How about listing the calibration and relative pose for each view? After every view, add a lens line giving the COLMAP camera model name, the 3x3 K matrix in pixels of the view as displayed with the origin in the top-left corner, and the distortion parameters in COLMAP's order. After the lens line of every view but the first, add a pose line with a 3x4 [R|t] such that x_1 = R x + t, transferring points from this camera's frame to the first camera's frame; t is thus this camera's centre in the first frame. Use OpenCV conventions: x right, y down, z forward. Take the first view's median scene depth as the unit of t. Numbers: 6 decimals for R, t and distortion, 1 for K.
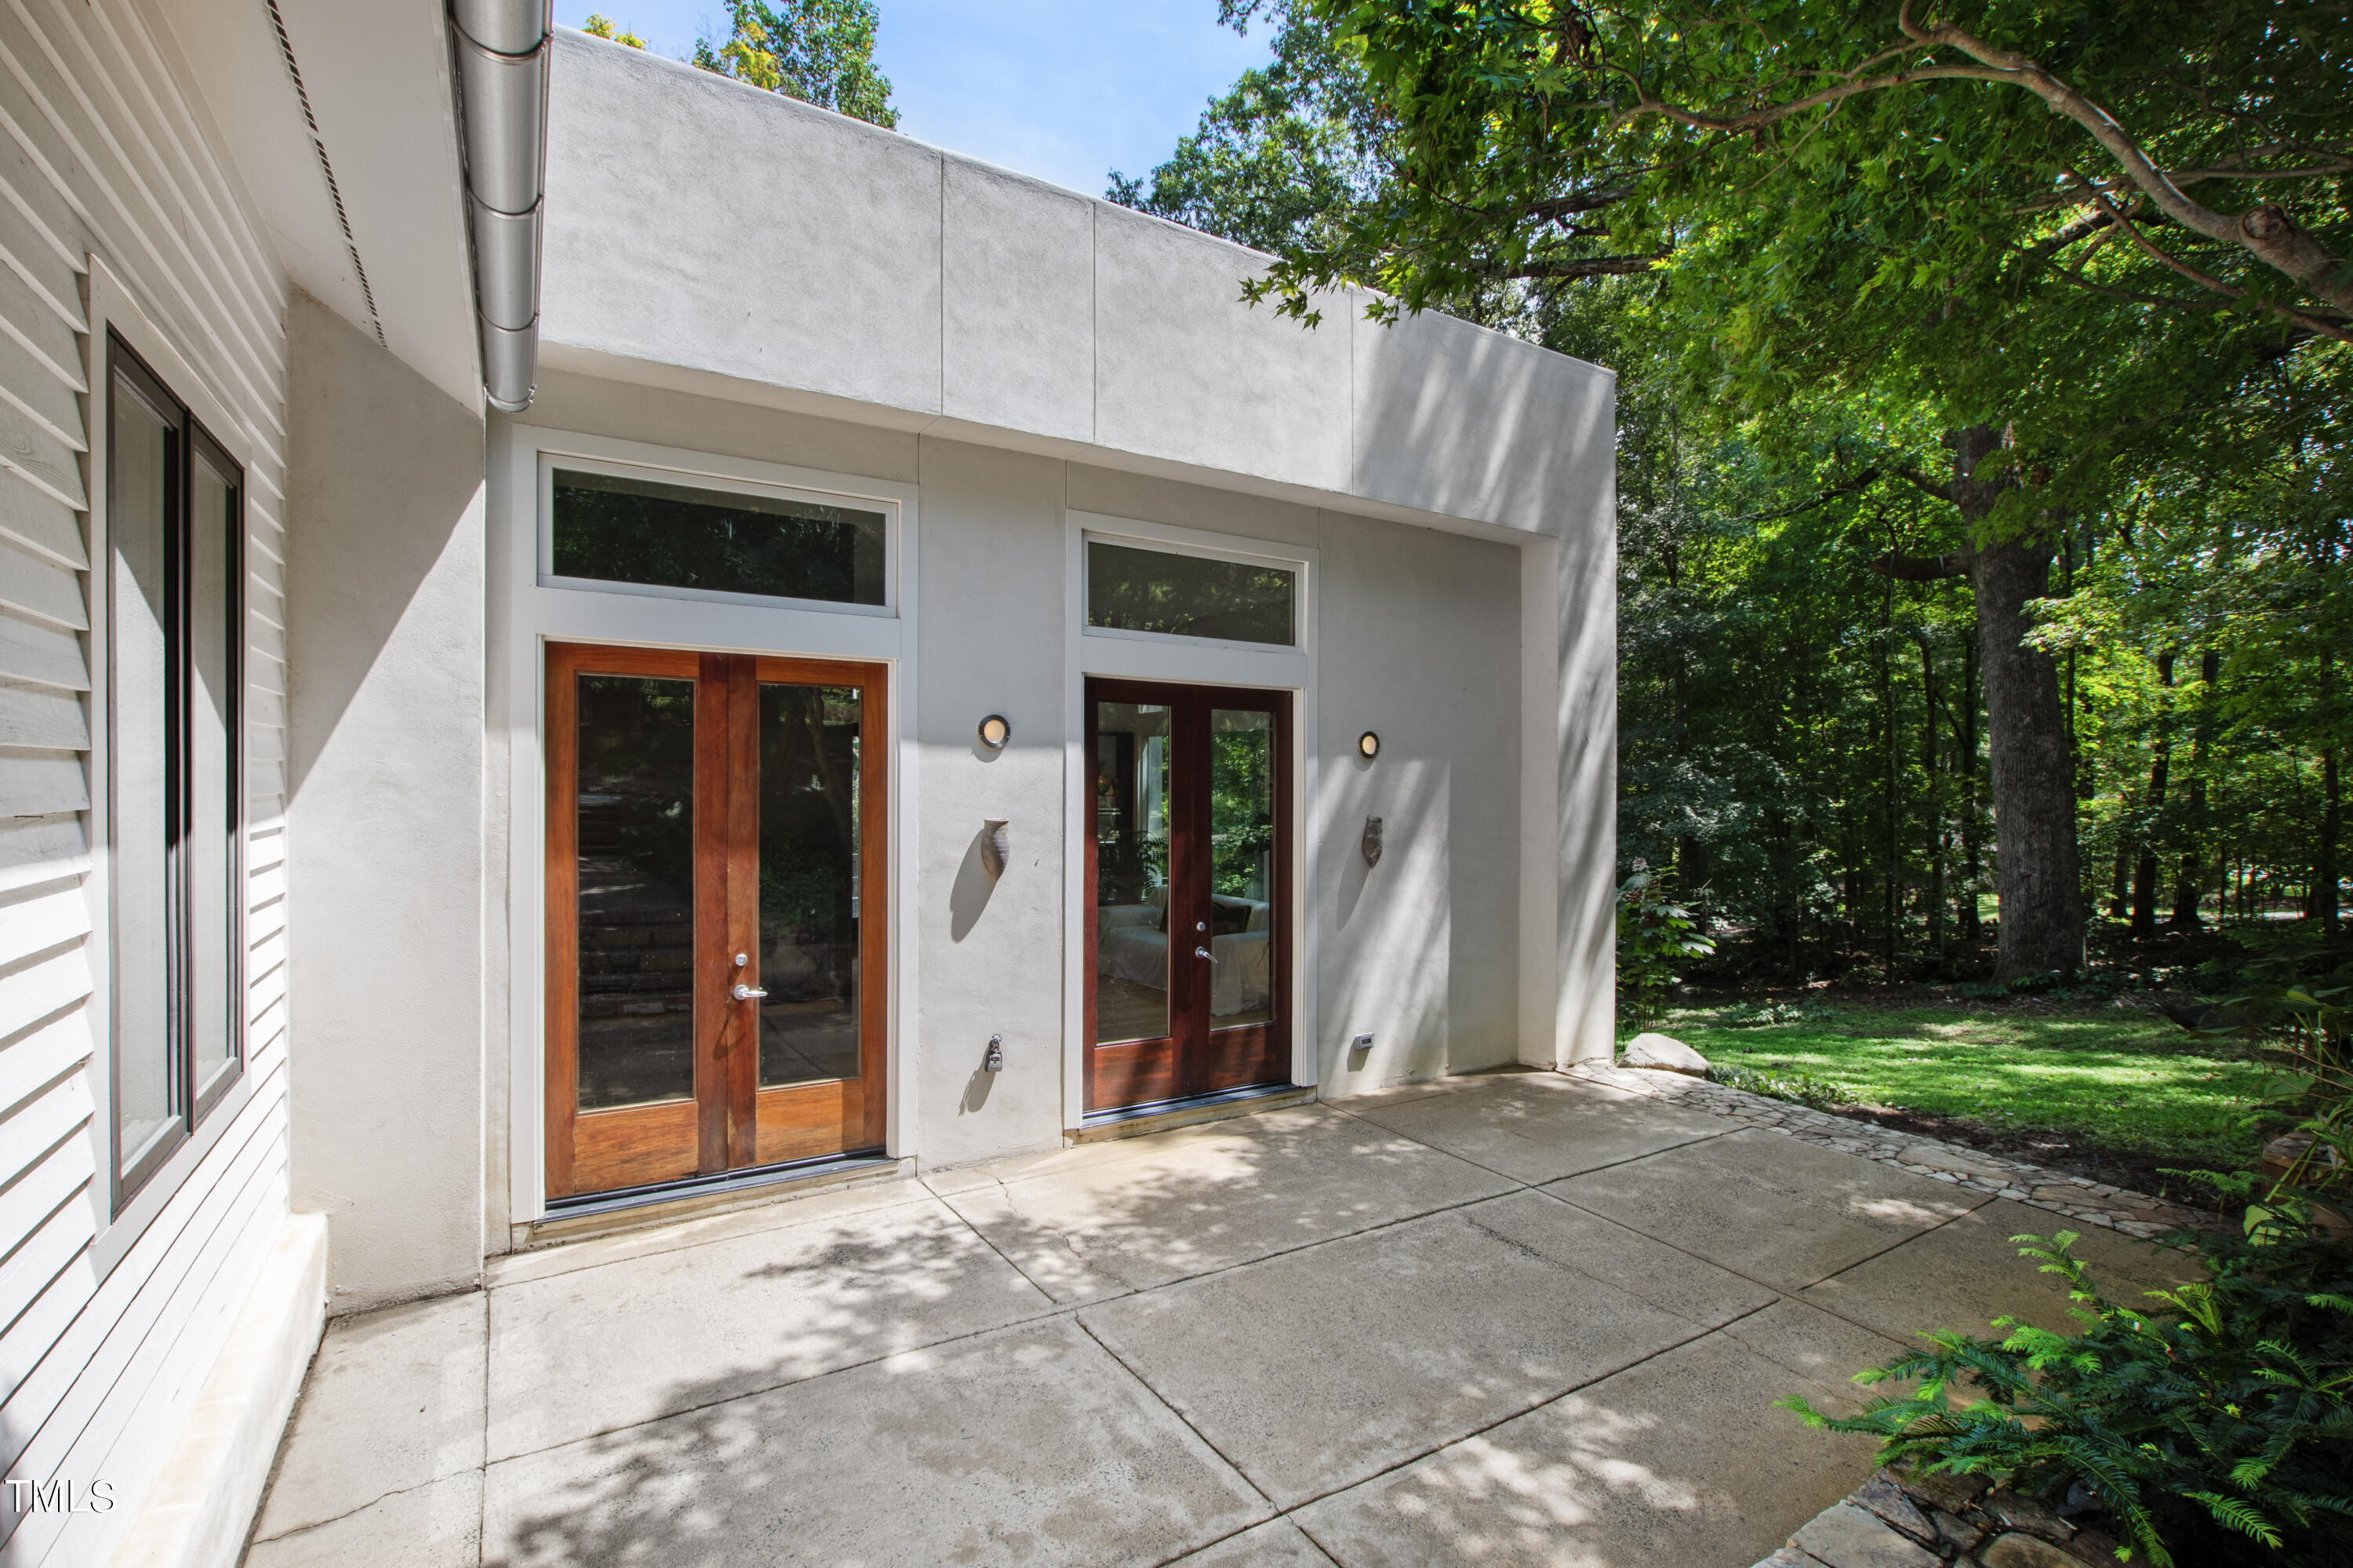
lens RADIAL K [[1131.2, 0, 1176.5], [0, 1131.2, 784.0], [0, 0, 1]] dist [0.000021, 0.000283]
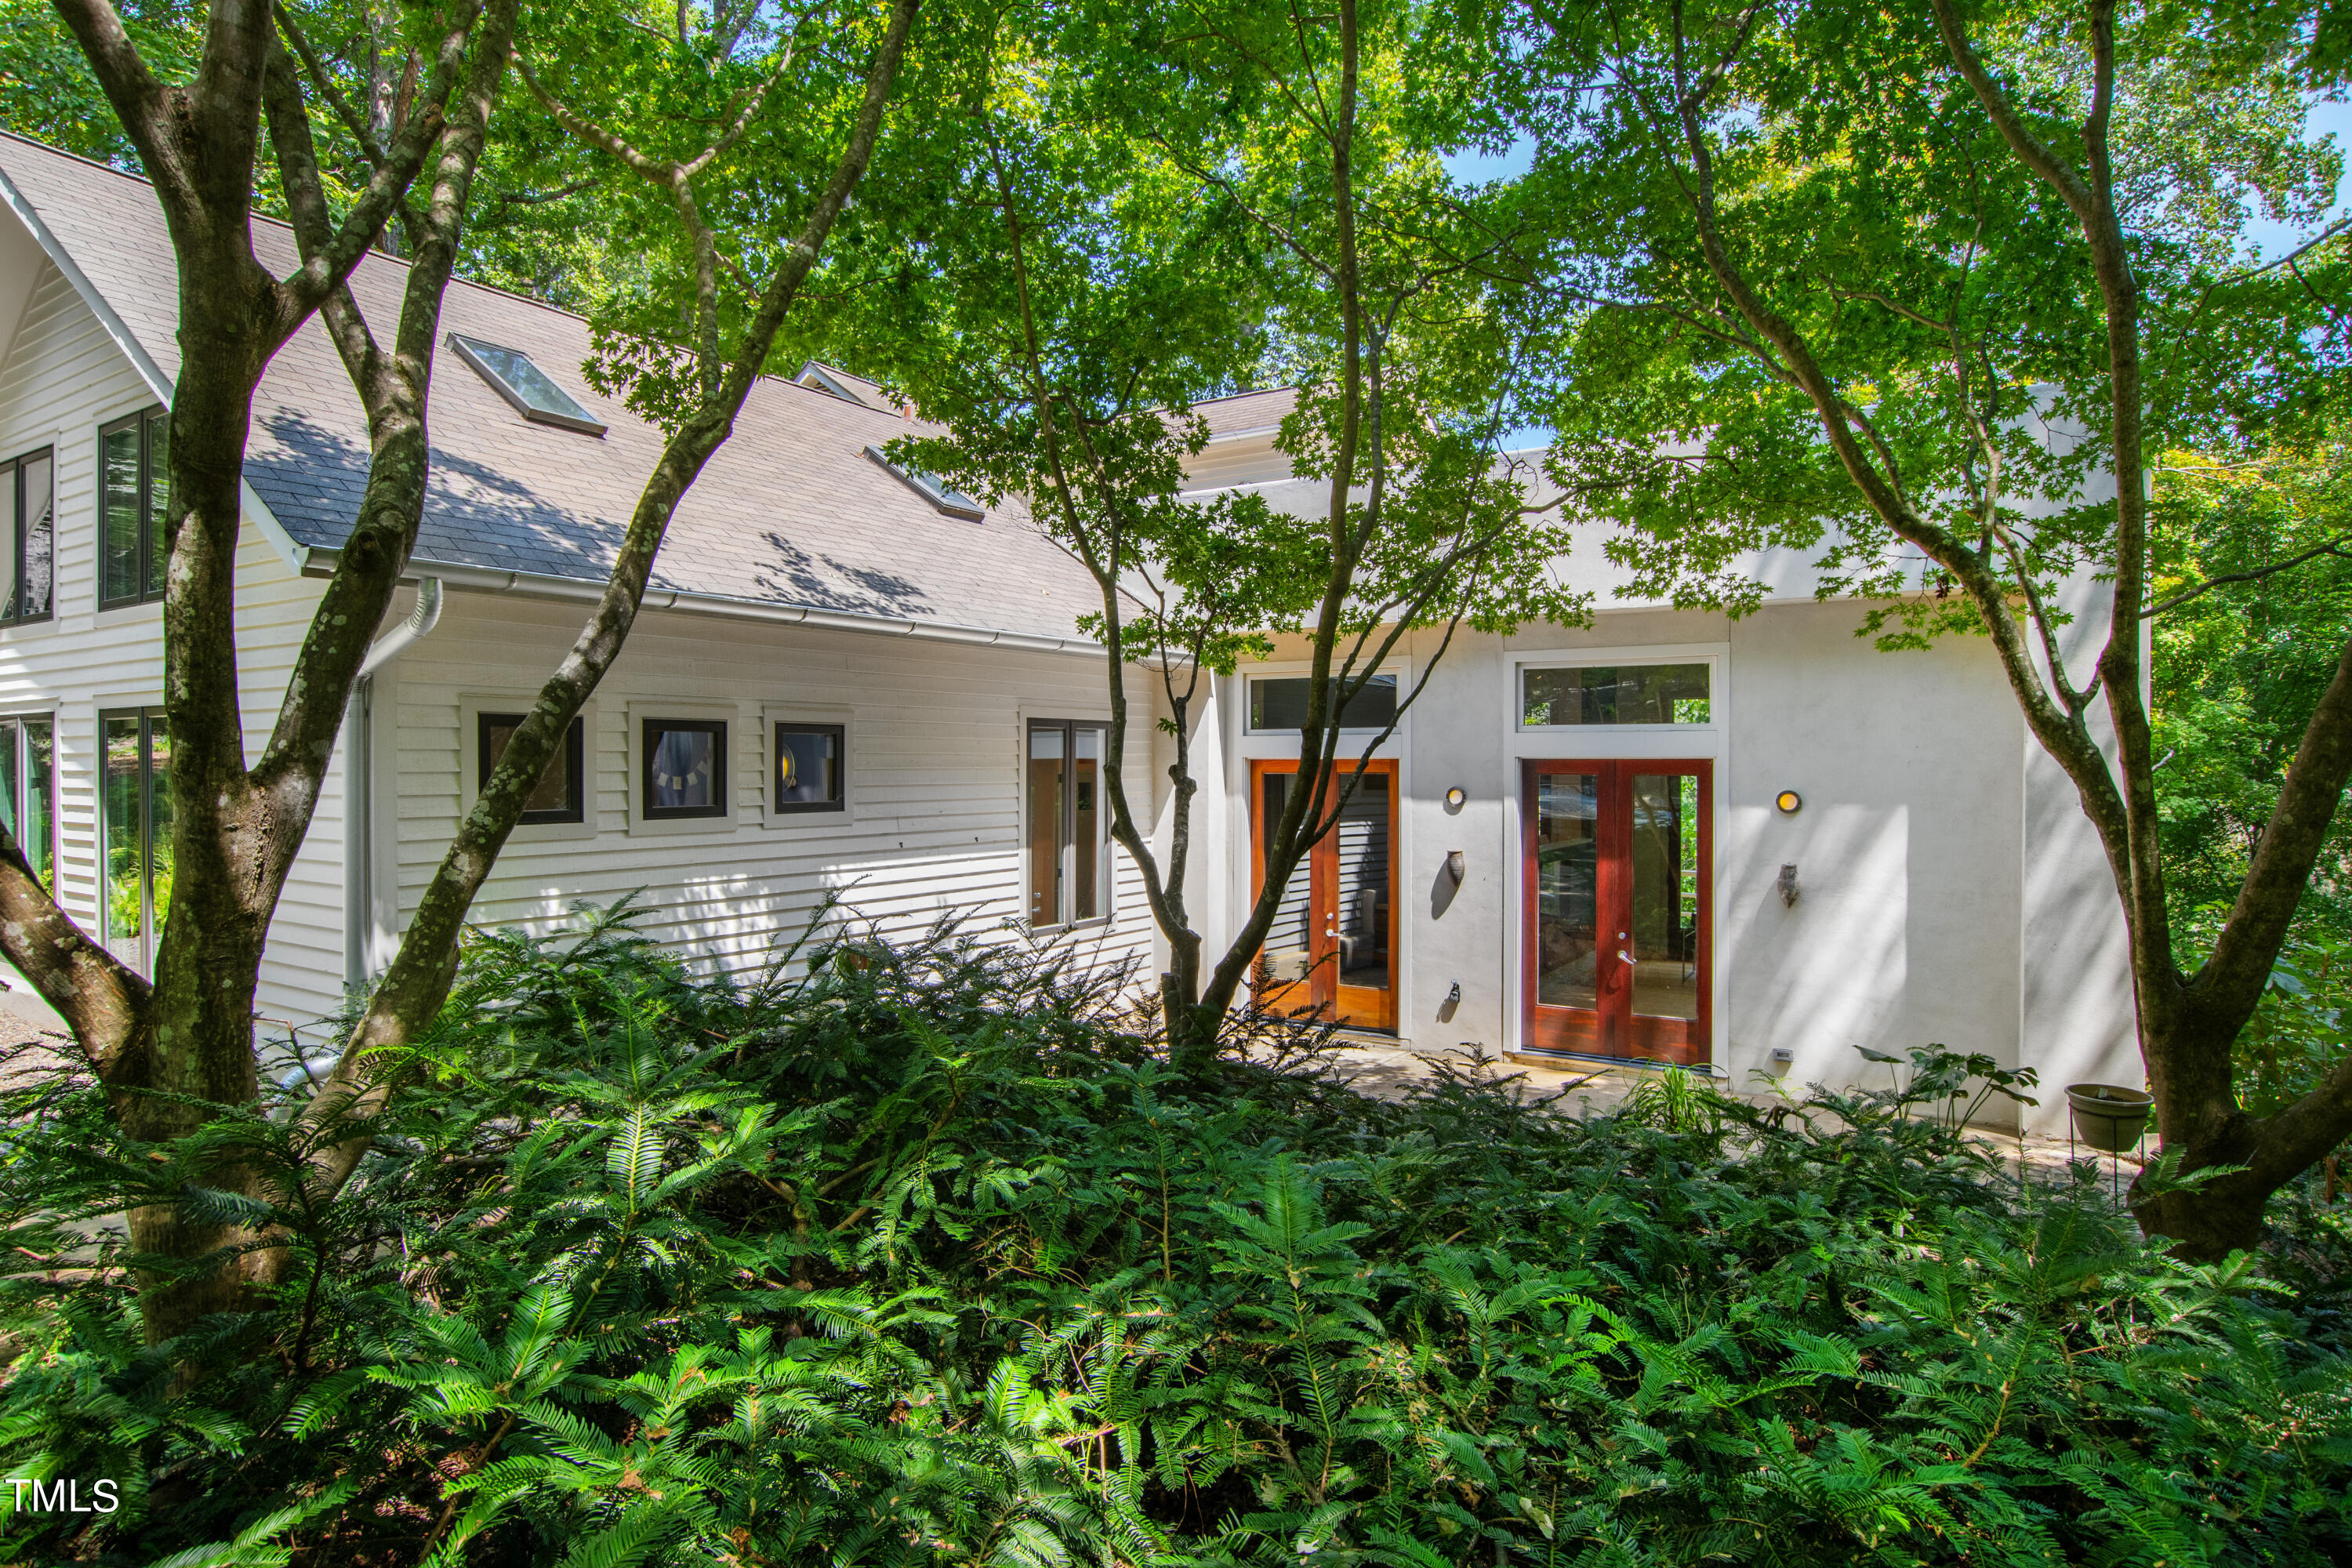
lens RADIAL K [[1284.0, 0, 1176.0], [0, 1284.0, 784.0], [0, 0, 1]] dist [-0.000507, -0.000061]
pose [[0.451412, 0.000251, -0.892316, 1.281143], [-0.004724, 0.999987, -0.002108, -0.056629], [0.892303, 0.005167, 0.451407, -0.202905]]
